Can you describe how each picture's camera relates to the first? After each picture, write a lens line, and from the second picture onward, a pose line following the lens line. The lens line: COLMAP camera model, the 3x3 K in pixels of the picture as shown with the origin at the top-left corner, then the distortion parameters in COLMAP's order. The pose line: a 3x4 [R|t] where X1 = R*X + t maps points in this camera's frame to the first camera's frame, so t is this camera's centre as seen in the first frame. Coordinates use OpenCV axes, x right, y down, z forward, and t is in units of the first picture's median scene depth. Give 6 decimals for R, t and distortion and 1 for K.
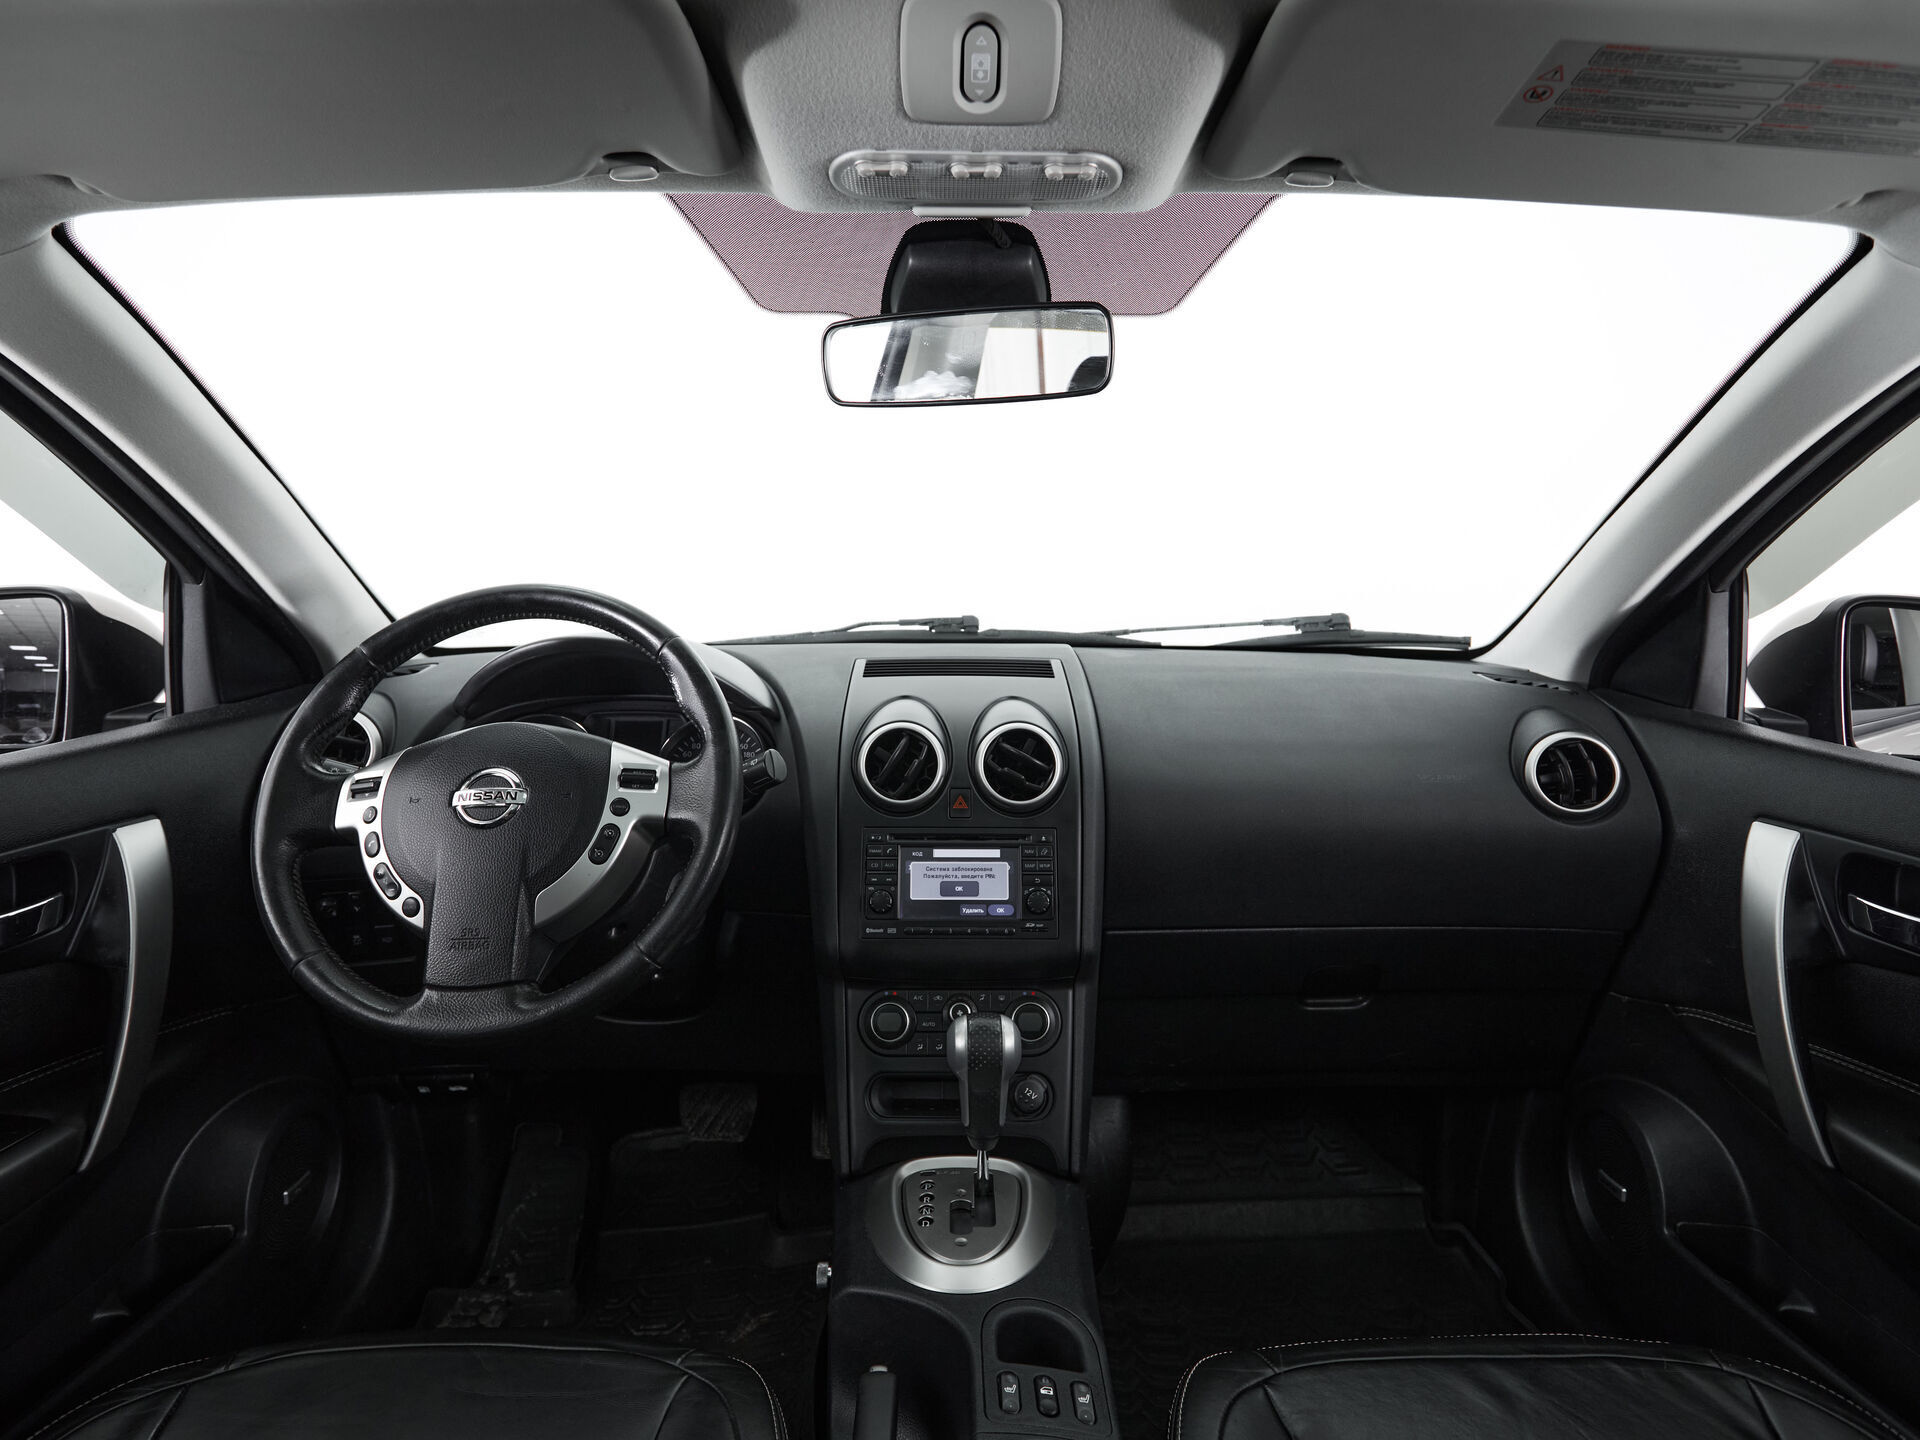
lens RADIAL K [[1034.5, 0, 953.3], [0, 1034.5, 719.7], [0, 0, 1]] dist [-0.002936, -0.003335]
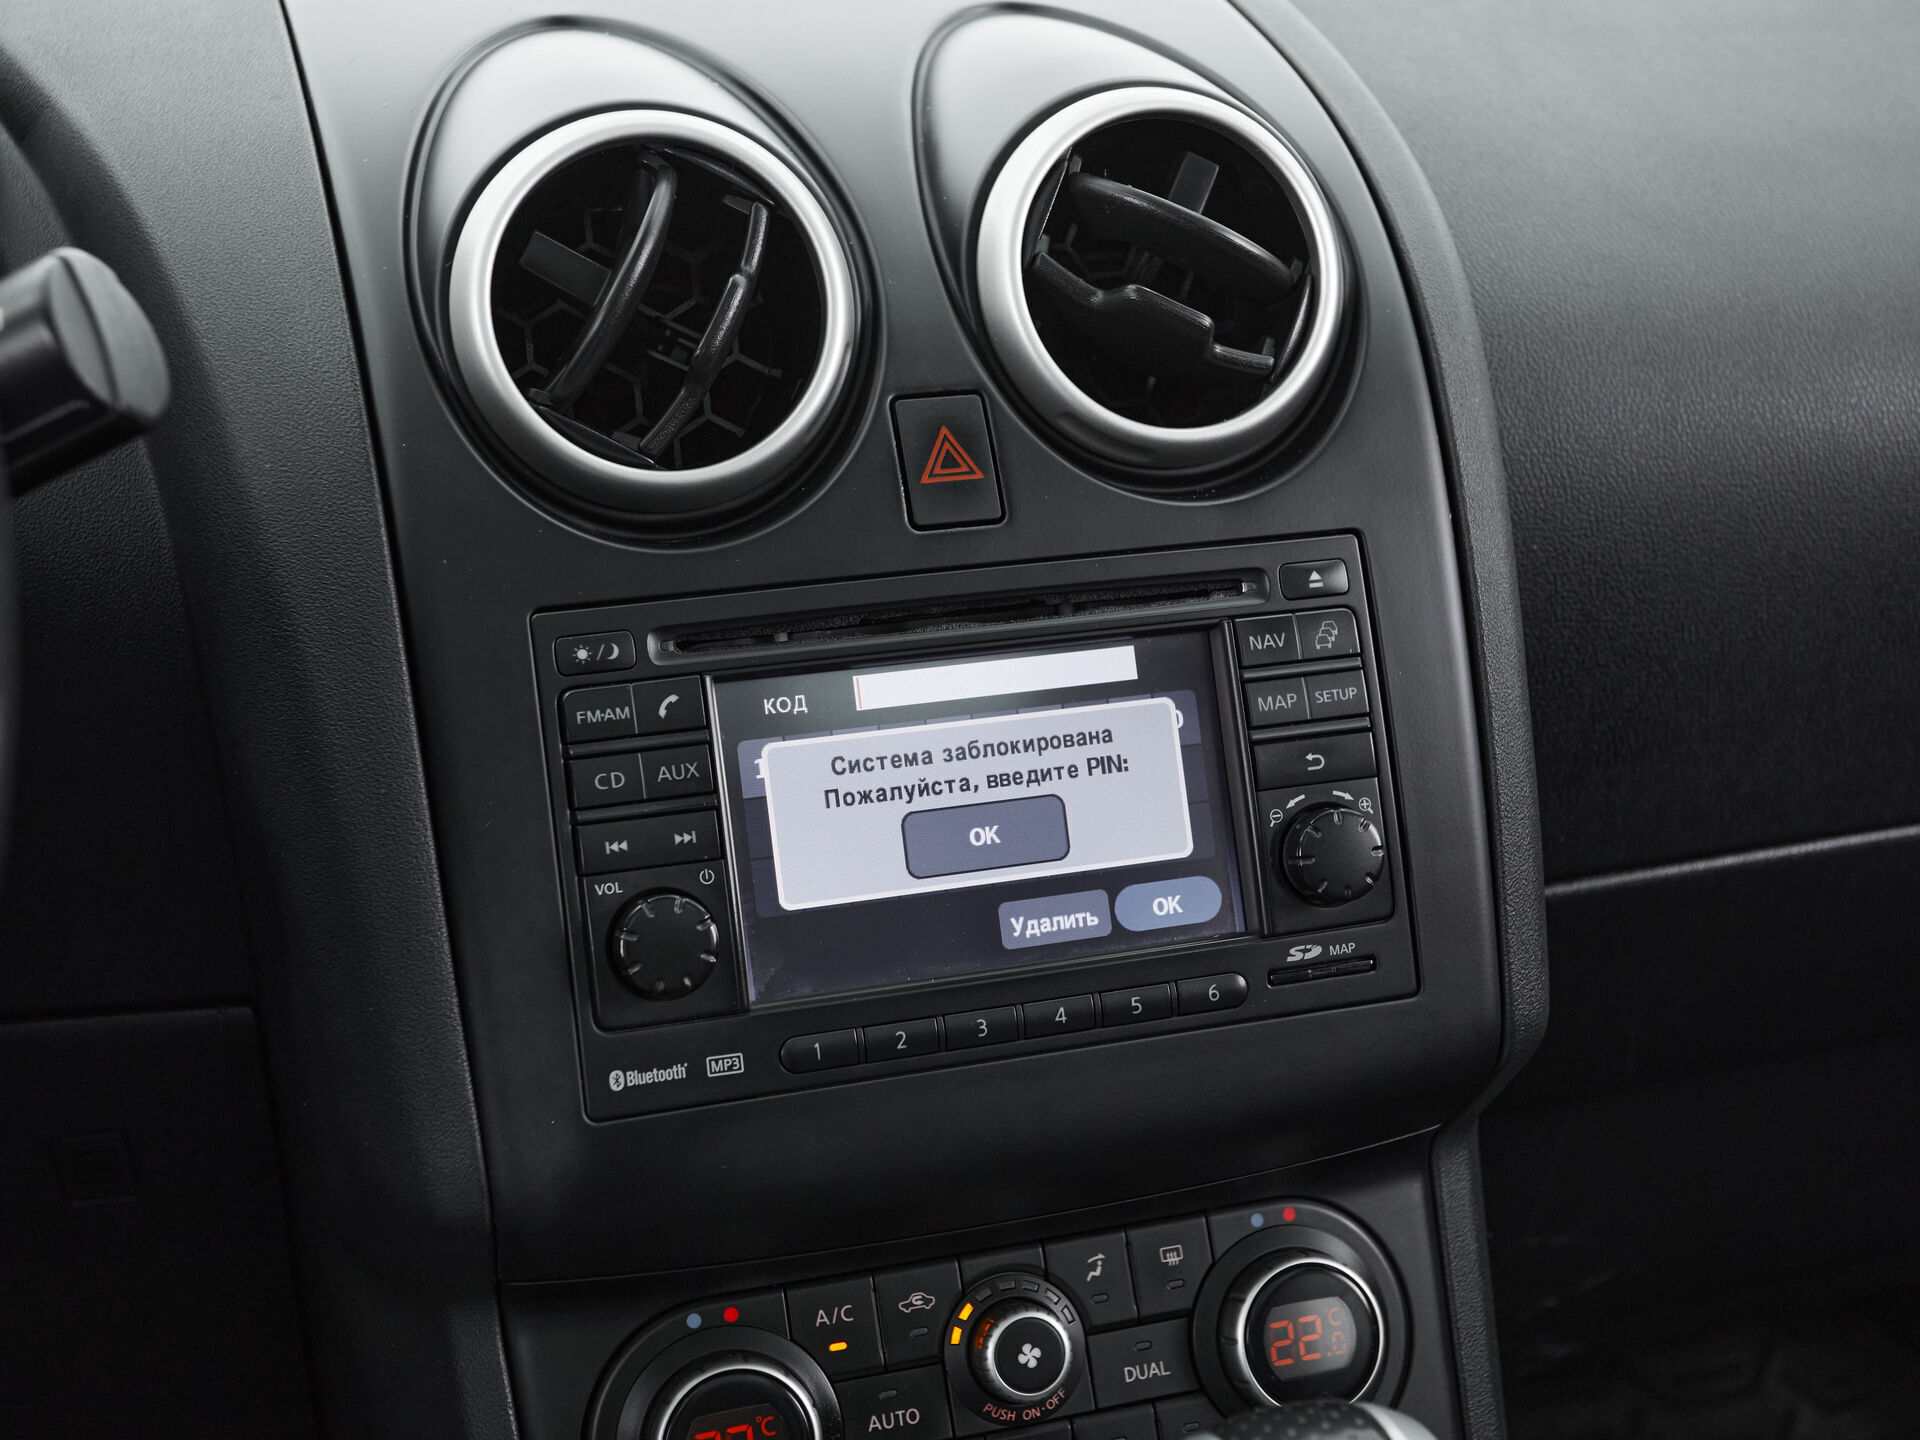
lens RADIAL K [[2543.5, 0, 971.8], [0, 2543.5, 674.7], [0, 0, 1]] dist [-0.007974, 0.000000]
pose [[0.957953, -0.108028, 0.265812, -0.139959], [0.063791, 0.983416, 0.169776, 0.033808], [-0.279744, -0.145681, 0.948957, 0.474140]]
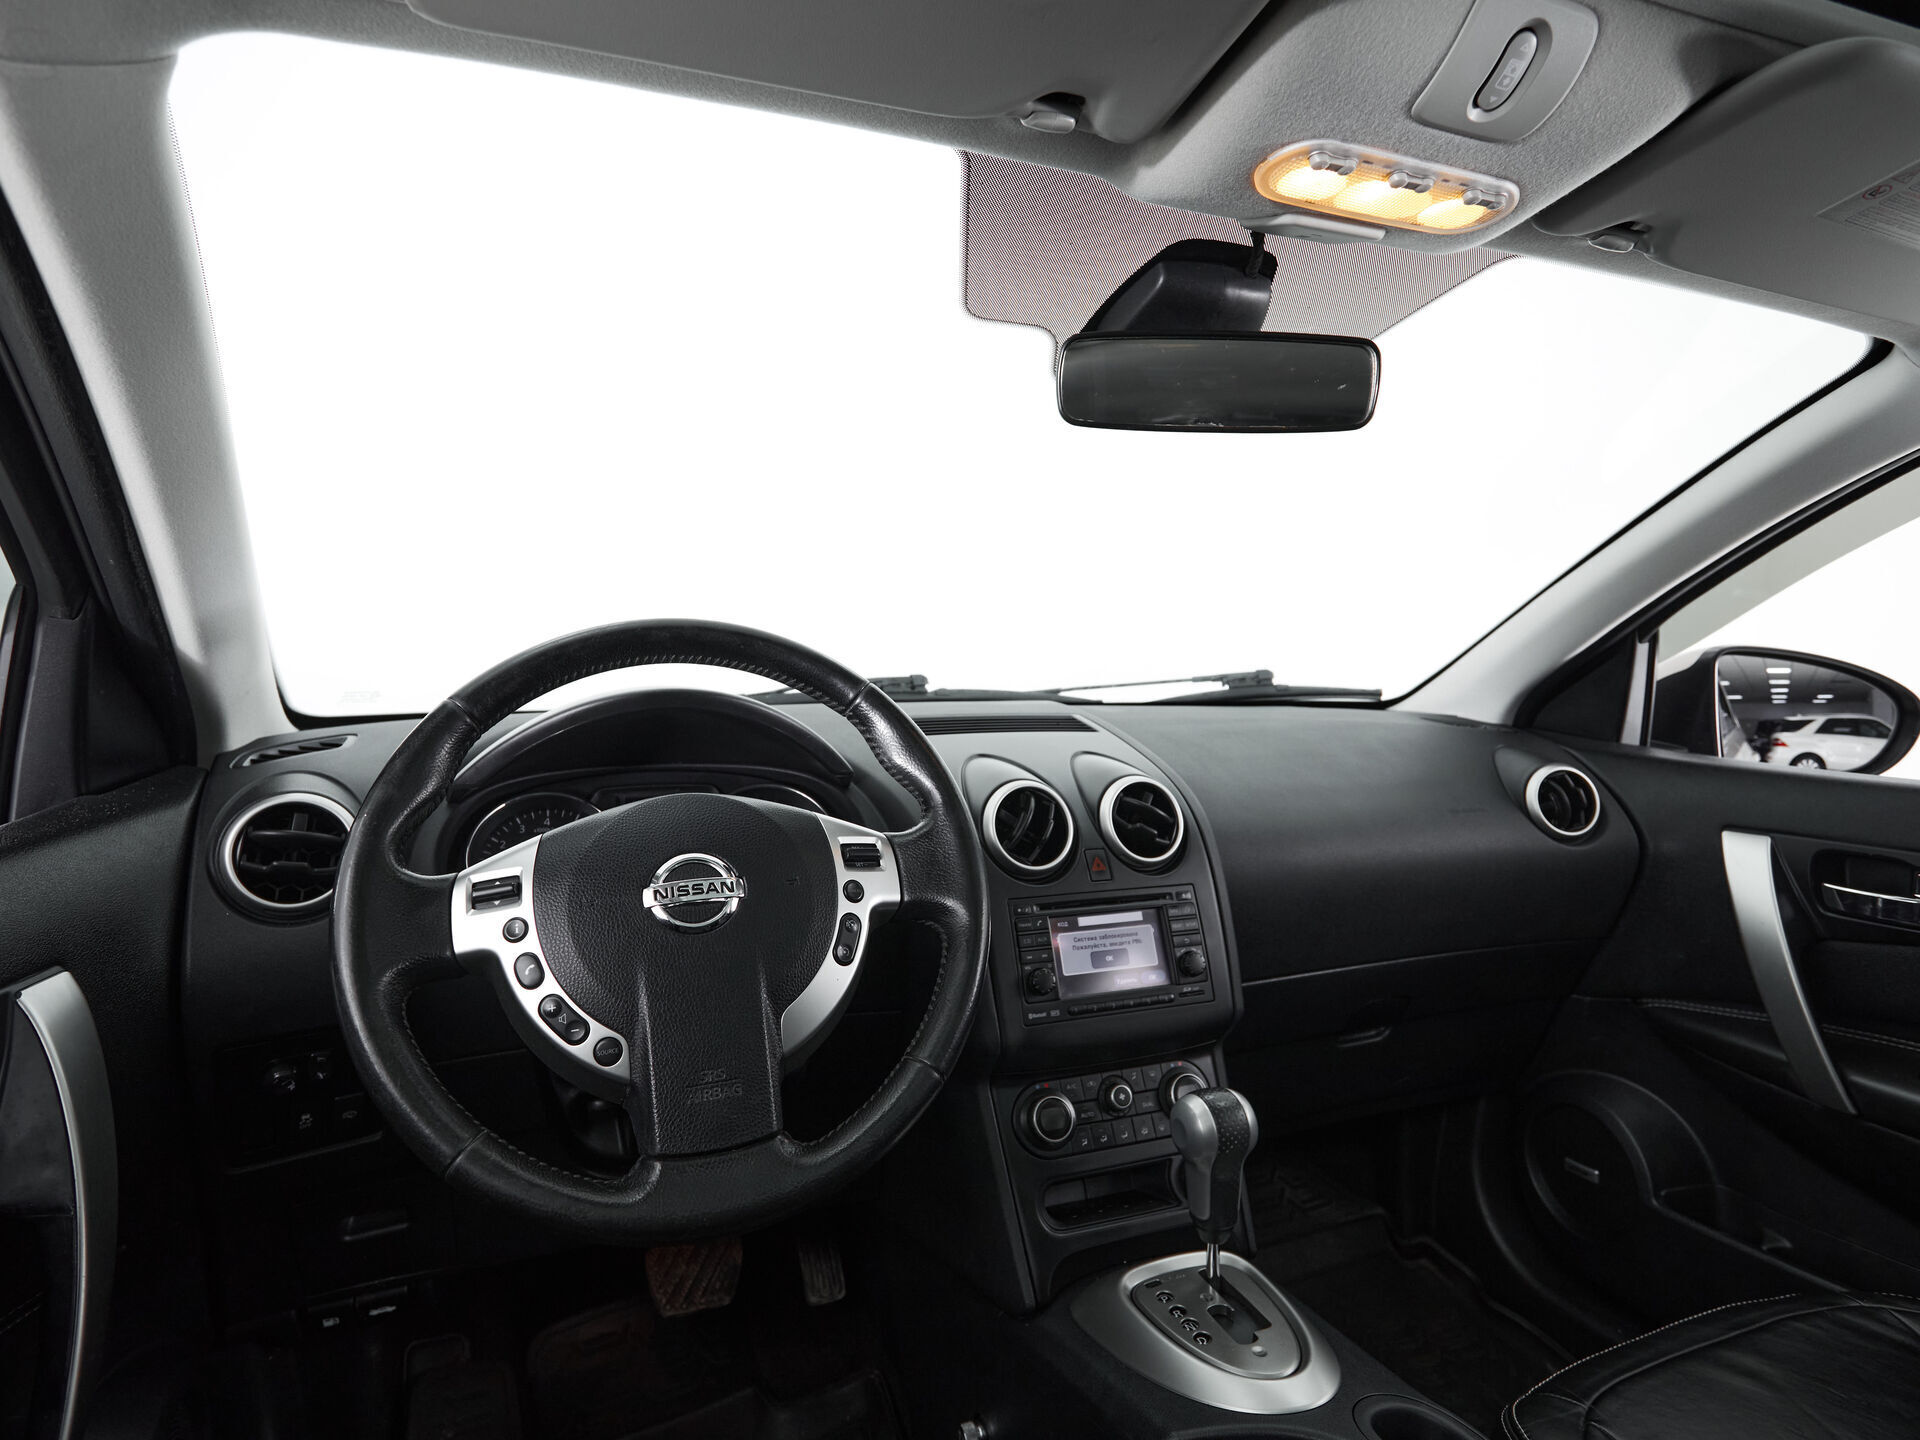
lens RADIAL K [[1034.5, 0, 960.8], [0, 1034.5, 720.1], [0, 0, 1]] dist [-0.002936, -0.003335]
pose [[0.935694, -0.020780, 0.352201, -0.432558], [0.047019, 0.996704, -0.066111, 0.007334], [-0.349666, 0.078420, 0.933587, 0.172631]]
